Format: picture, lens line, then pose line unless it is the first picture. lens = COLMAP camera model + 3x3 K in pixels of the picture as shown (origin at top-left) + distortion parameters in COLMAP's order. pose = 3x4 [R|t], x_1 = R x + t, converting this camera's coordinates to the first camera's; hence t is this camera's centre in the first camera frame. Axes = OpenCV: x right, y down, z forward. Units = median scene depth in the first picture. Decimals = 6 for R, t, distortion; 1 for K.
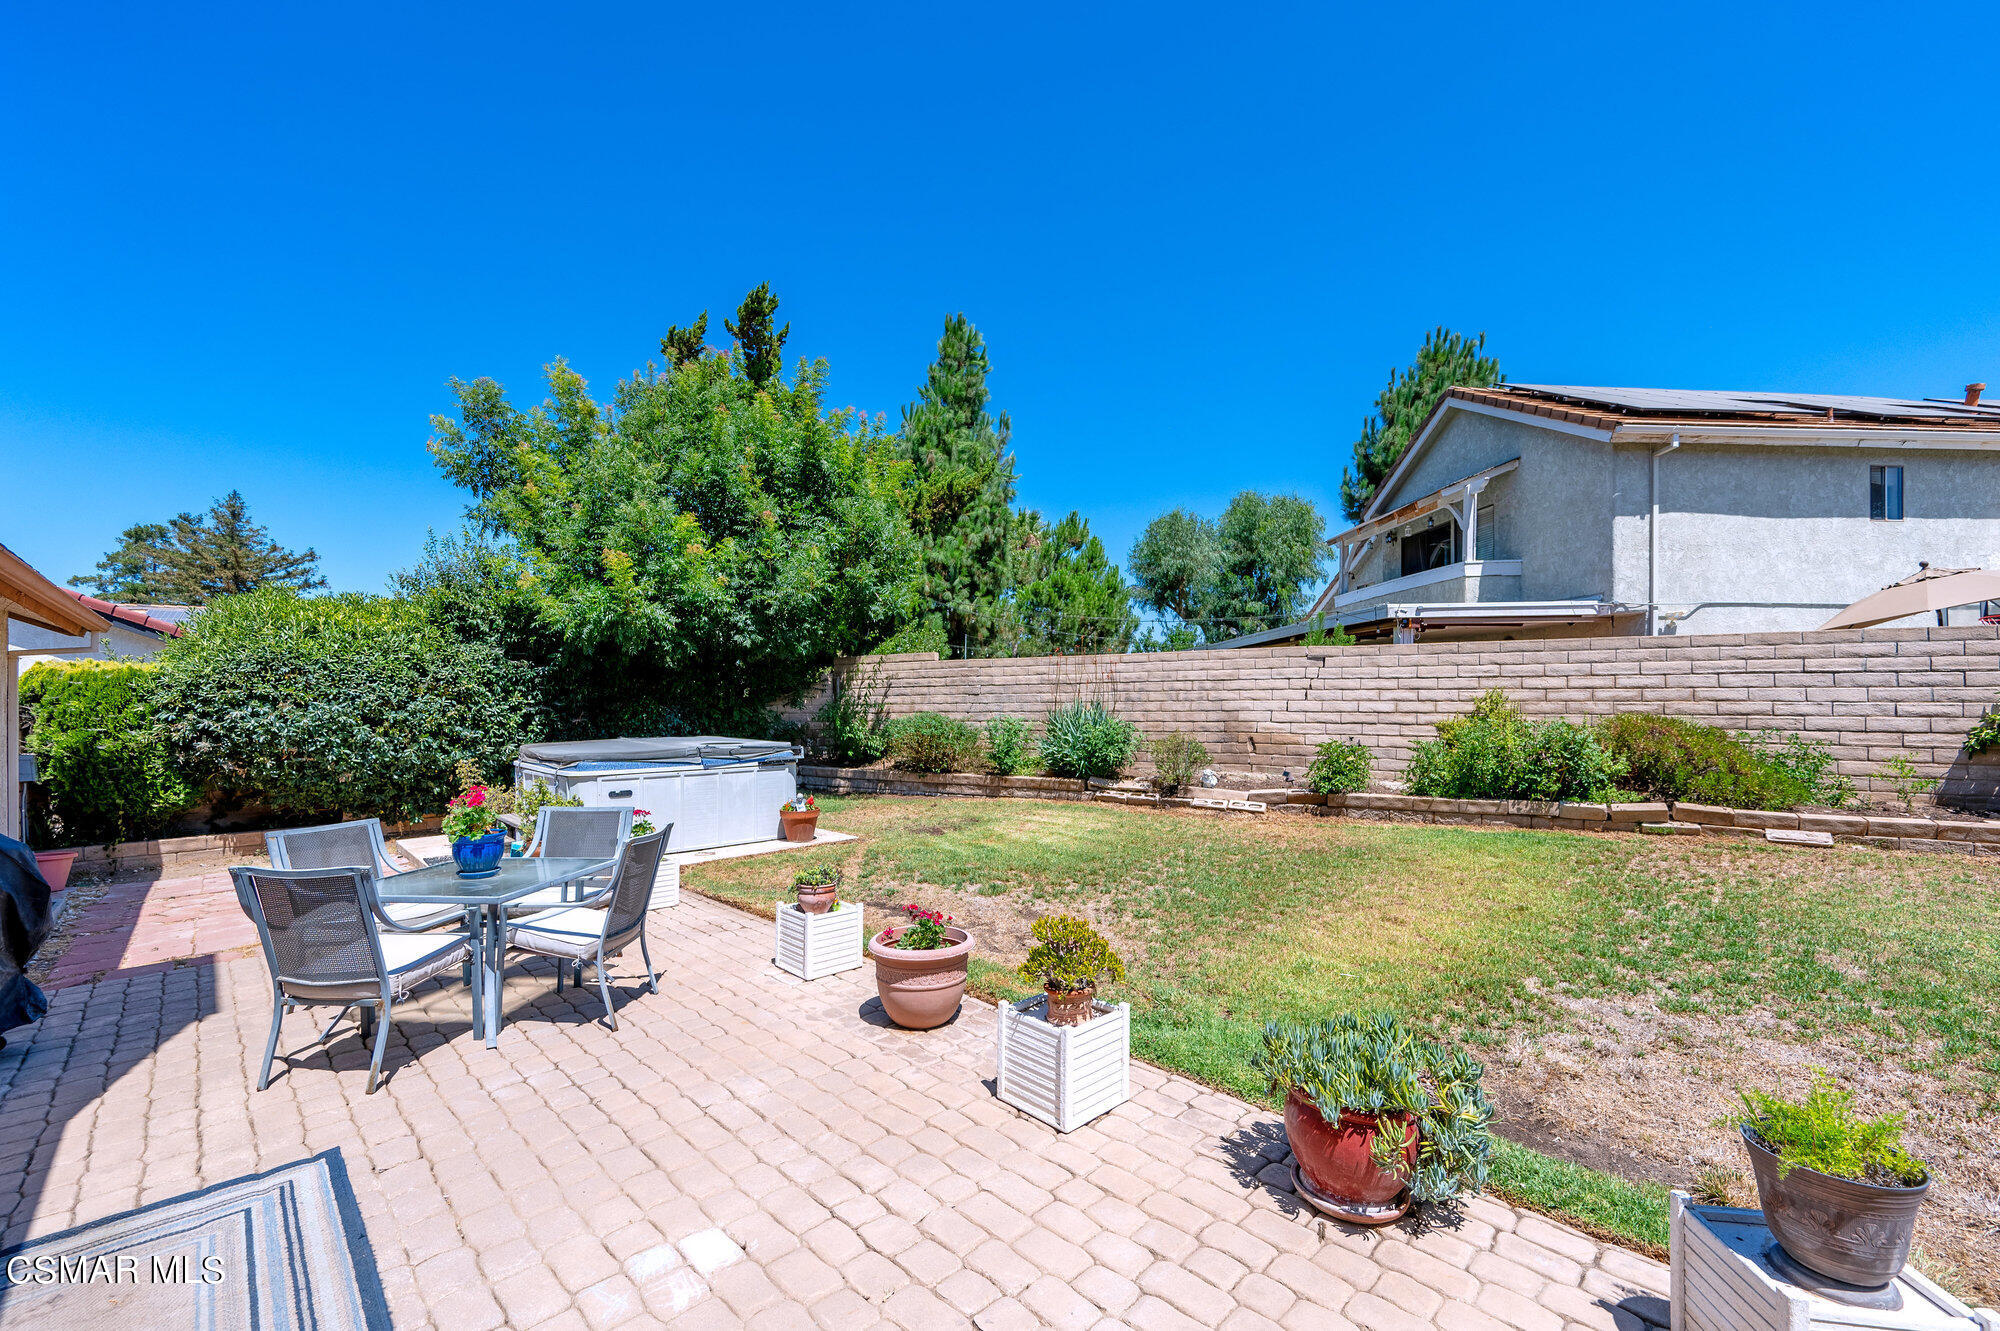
lens RADIAL K [[815.1, 0, 1005.0], [0, 815.1, 695.3], [0, 0, 1]] dist [0.002579, 0.000351]
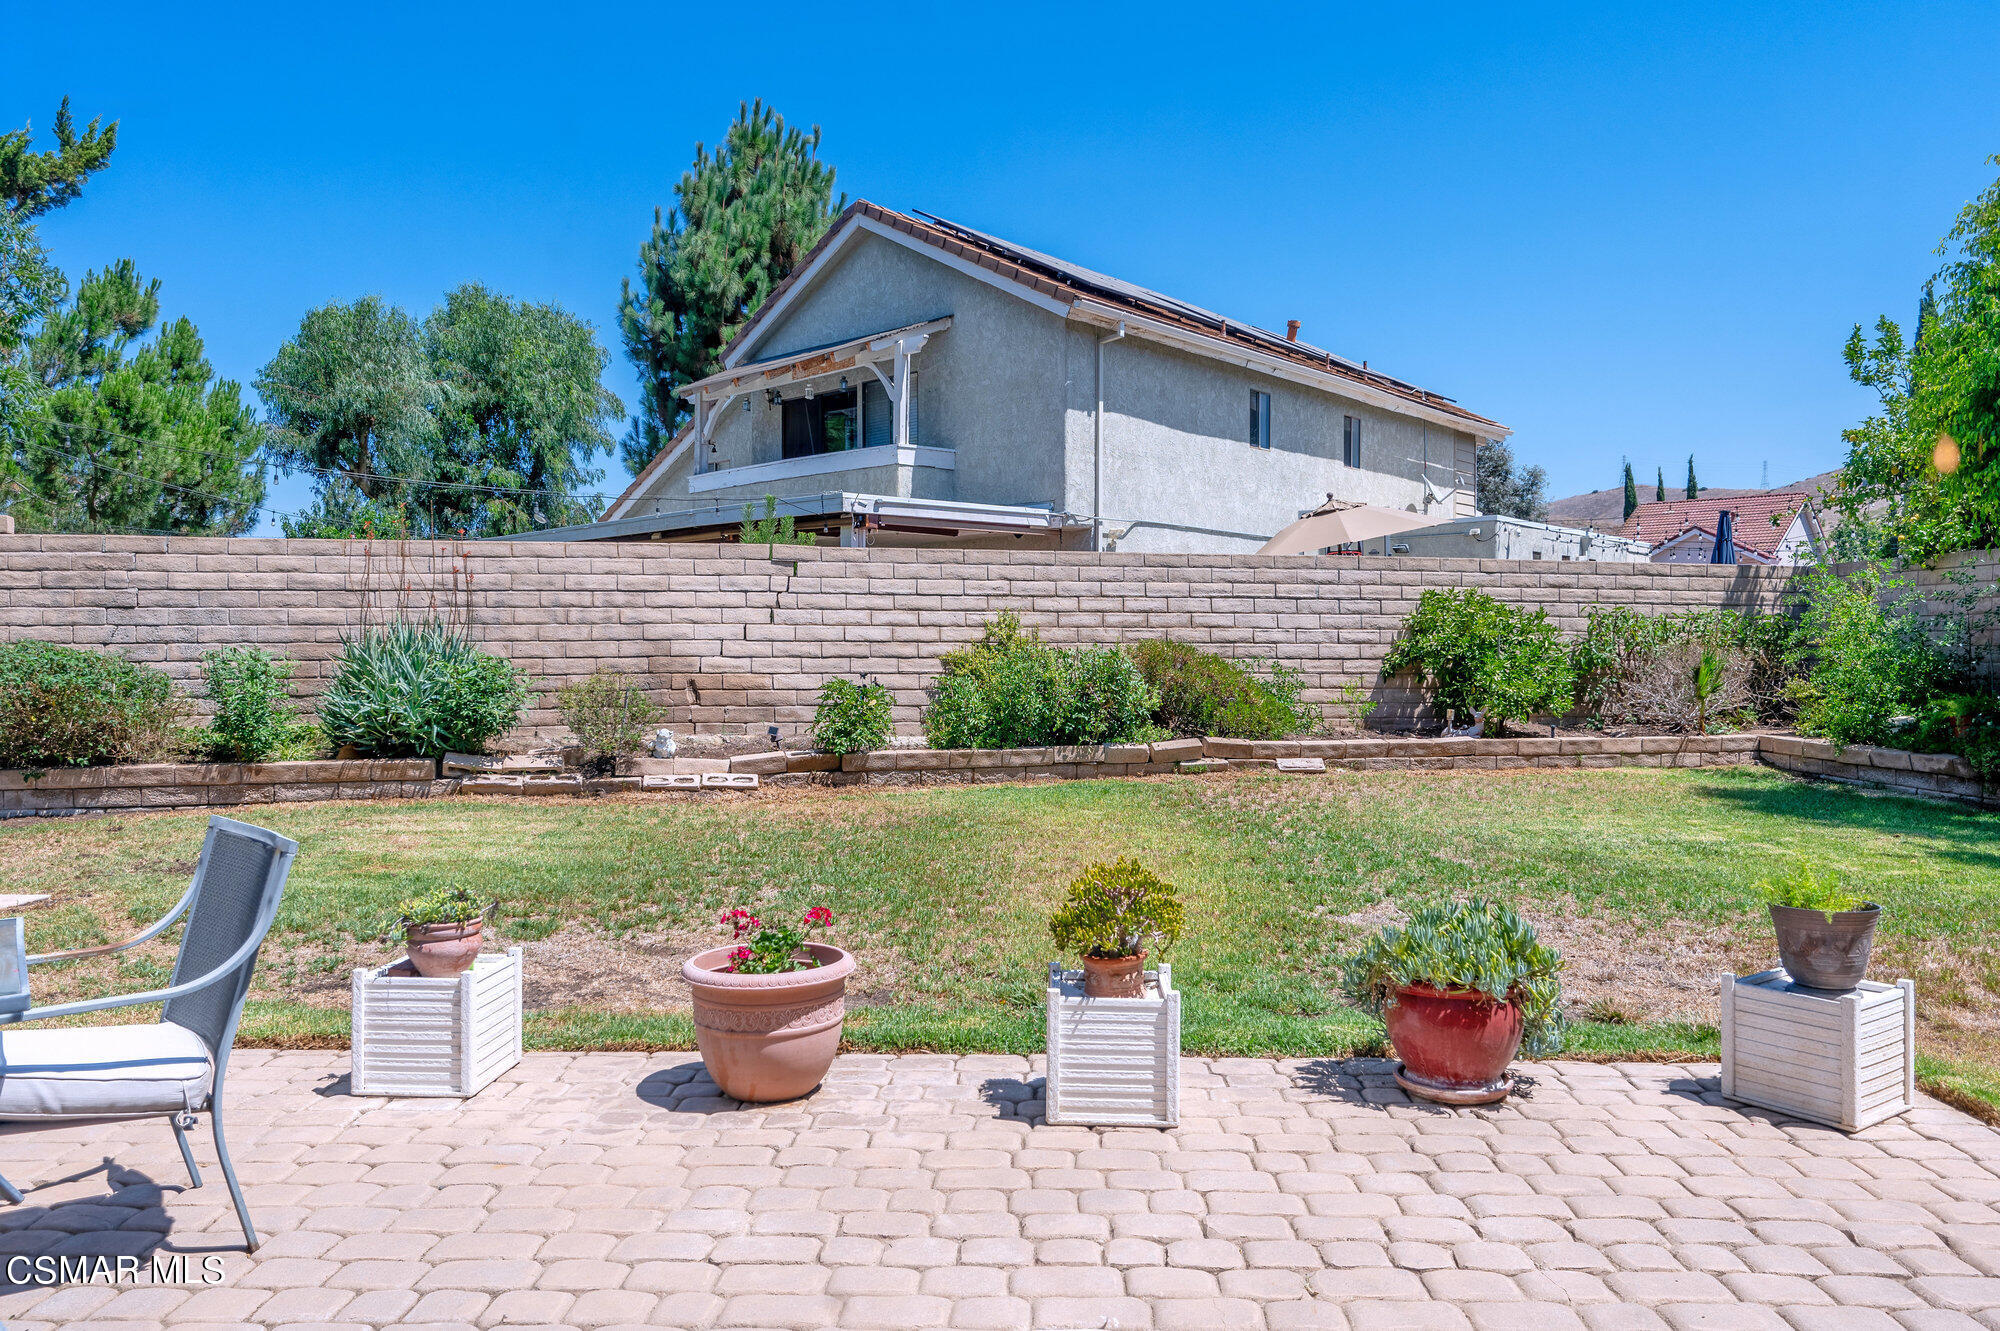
lens RADIAL K [[1354.7, 0, 1000.0], [0, 1354.7, 665.5], [0, 0, 1]] dist [0.004101, 0.001620]
pose [[0.723751, -0.005136, 0.690042, -0.263973], [-0.006339, 0.999881, 0.014091, 0.023044], [-0.690032, -0.014573, 0.723632, 0.053632]]
